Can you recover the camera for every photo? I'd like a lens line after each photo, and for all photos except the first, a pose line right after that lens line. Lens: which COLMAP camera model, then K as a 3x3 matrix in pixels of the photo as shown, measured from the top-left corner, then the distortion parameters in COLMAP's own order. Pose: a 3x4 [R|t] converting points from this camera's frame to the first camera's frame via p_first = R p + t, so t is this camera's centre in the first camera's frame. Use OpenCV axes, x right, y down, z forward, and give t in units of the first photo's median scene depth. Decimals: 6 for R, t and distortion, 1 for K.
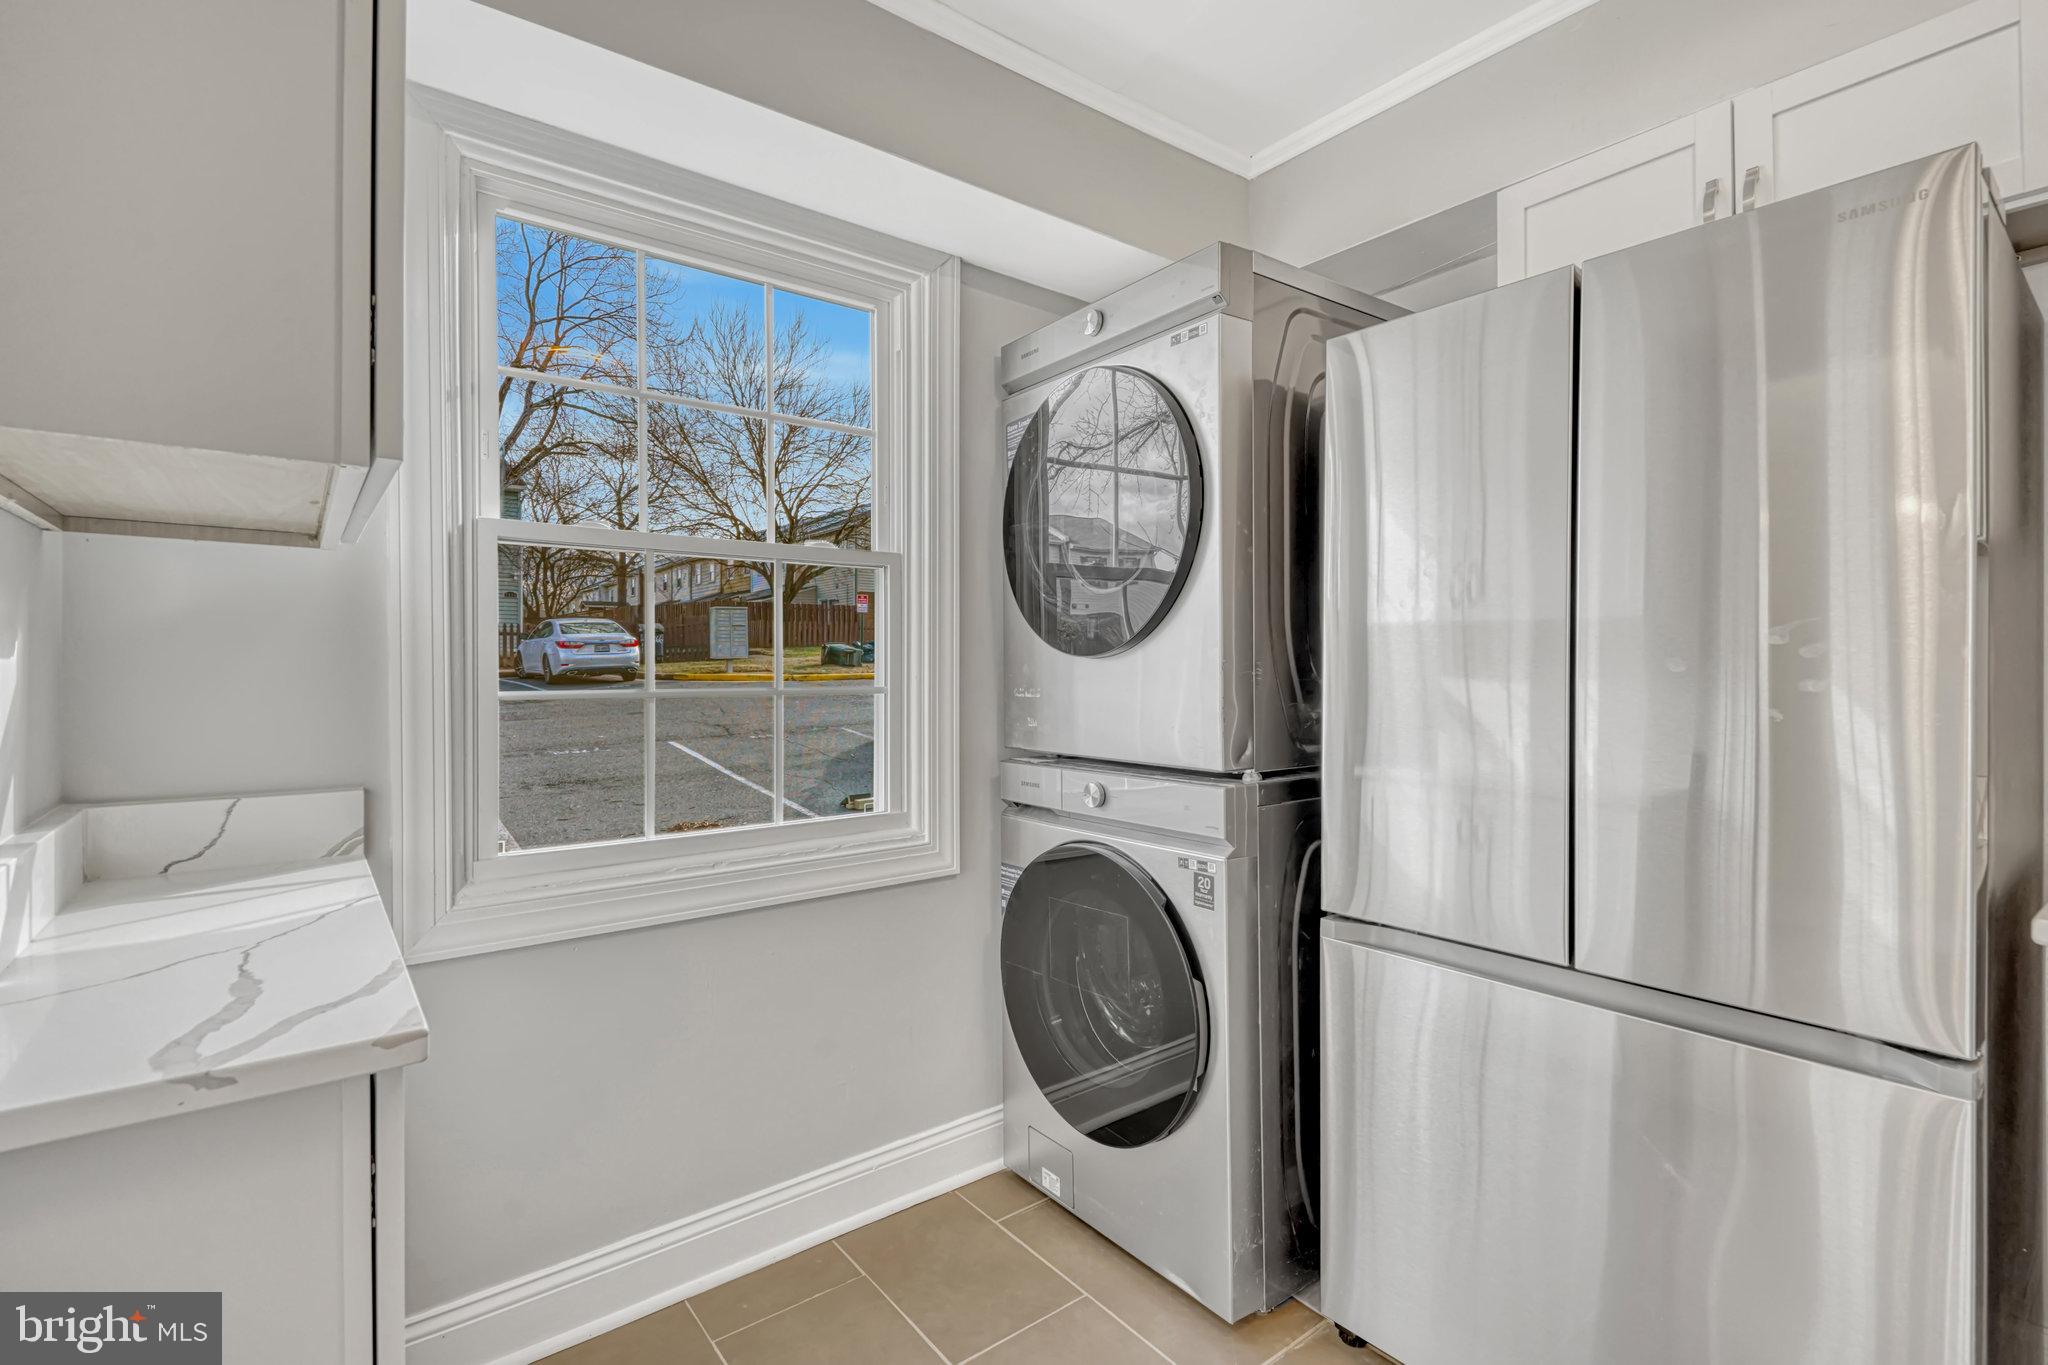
lens RADIAL K [[934.1, 0, 1021.7], [0, 934.1, 671.2], [0, 0, 1]] dist [0.011726, -0.000222]
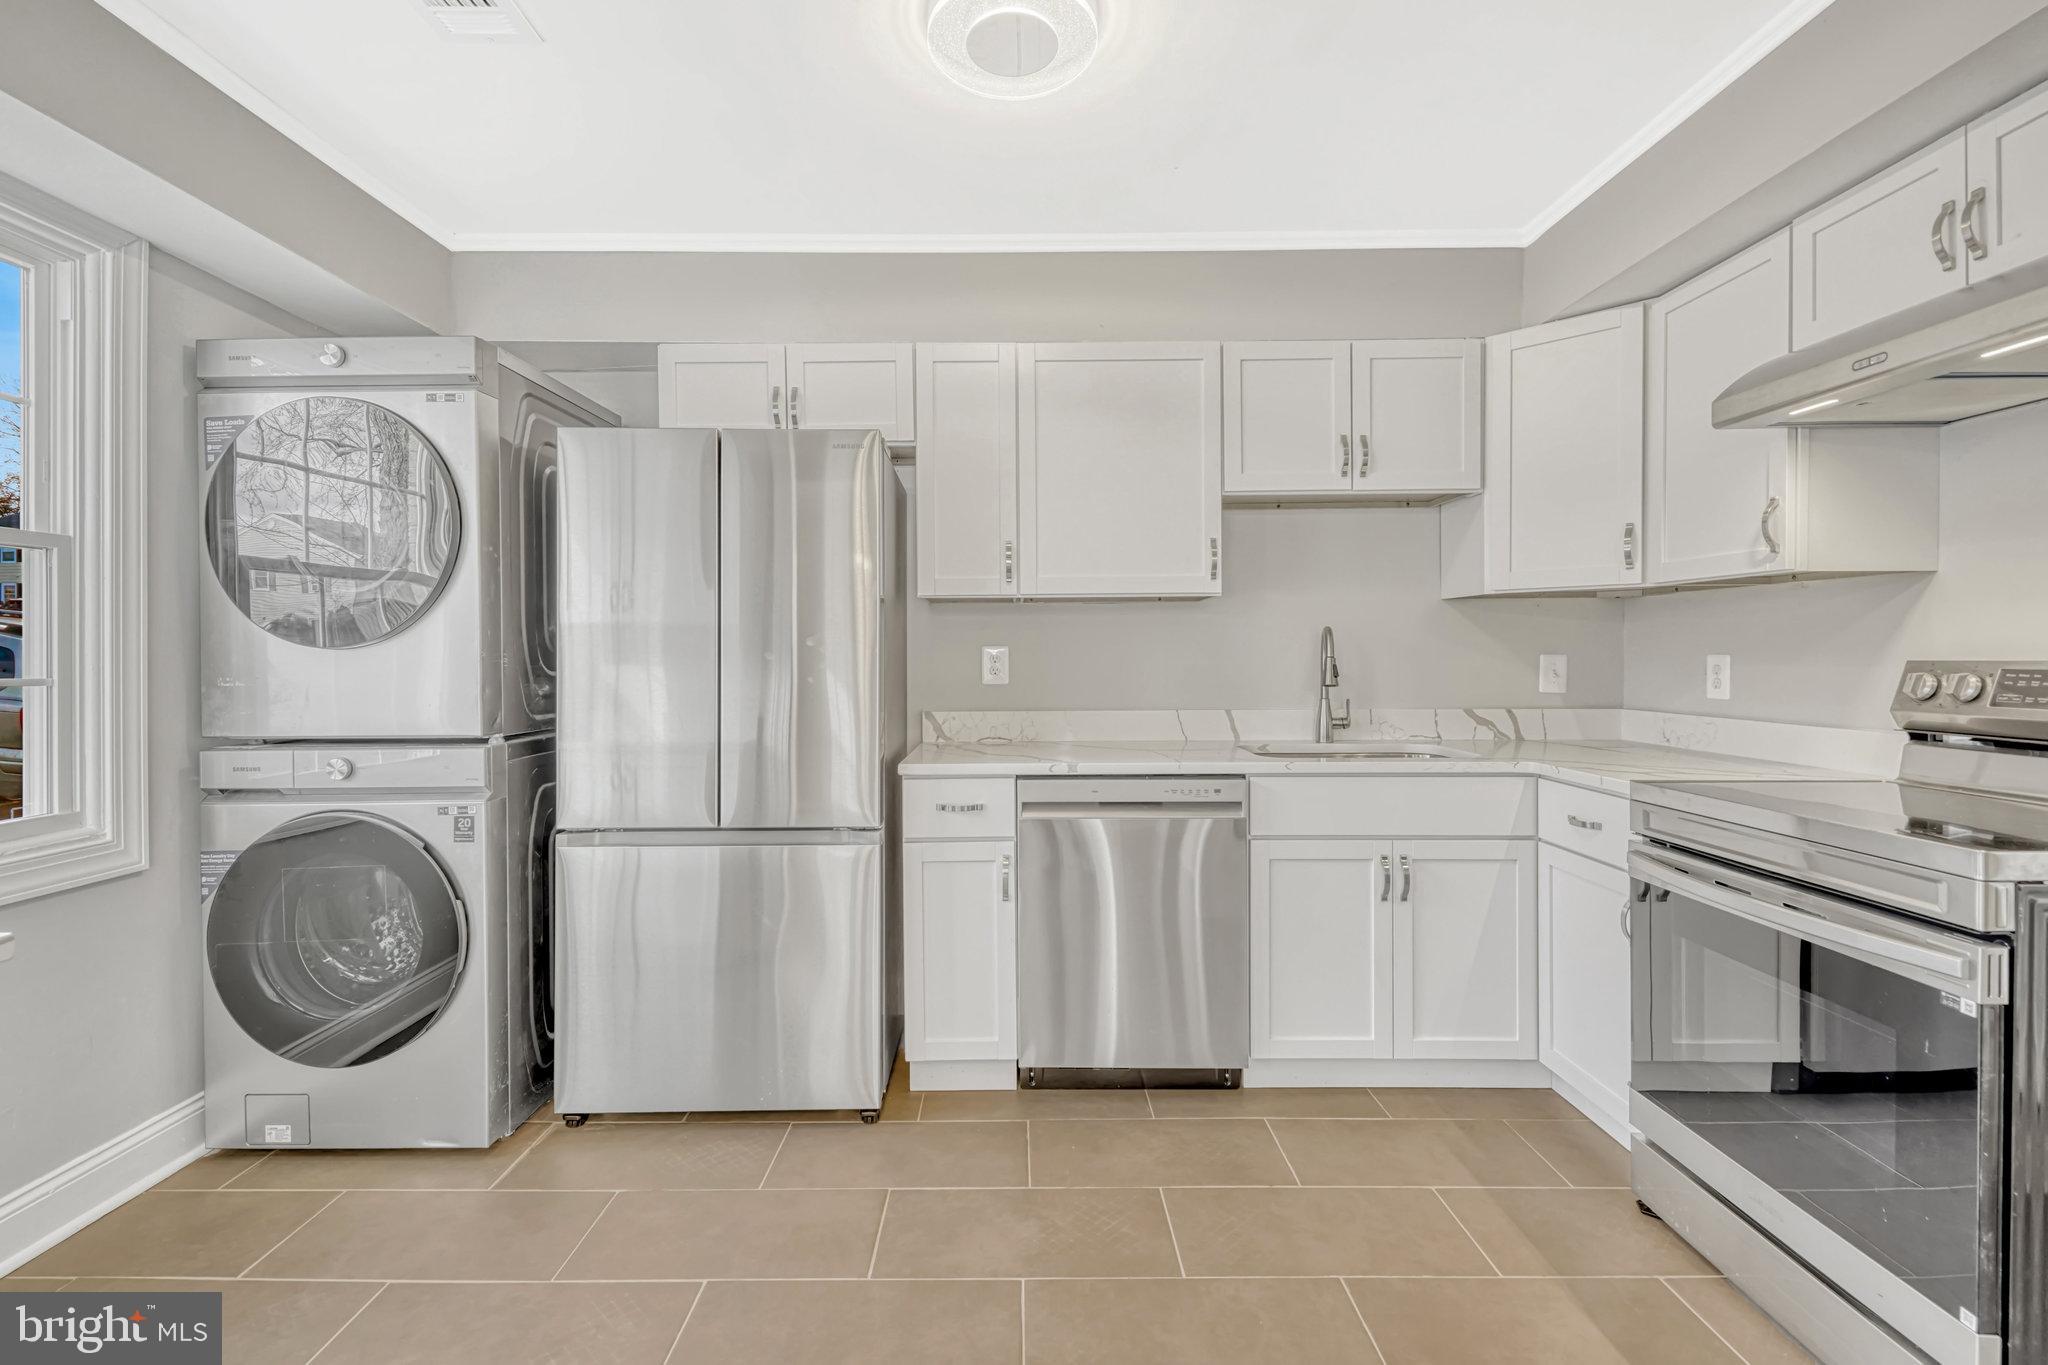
lens RADIAL K [[948.4, 0, 1007.0], [0, 948.4, 665.6], [0, 0, 1]] dist [0.025168, -0.013499]
pose [[0.615243, -0.008455, 0.788292, -0.326370], [0.004506, 0.999964, 0.007209, 0.000951], [-0.788325, -0.000883, 0.615259, -0.349959]]
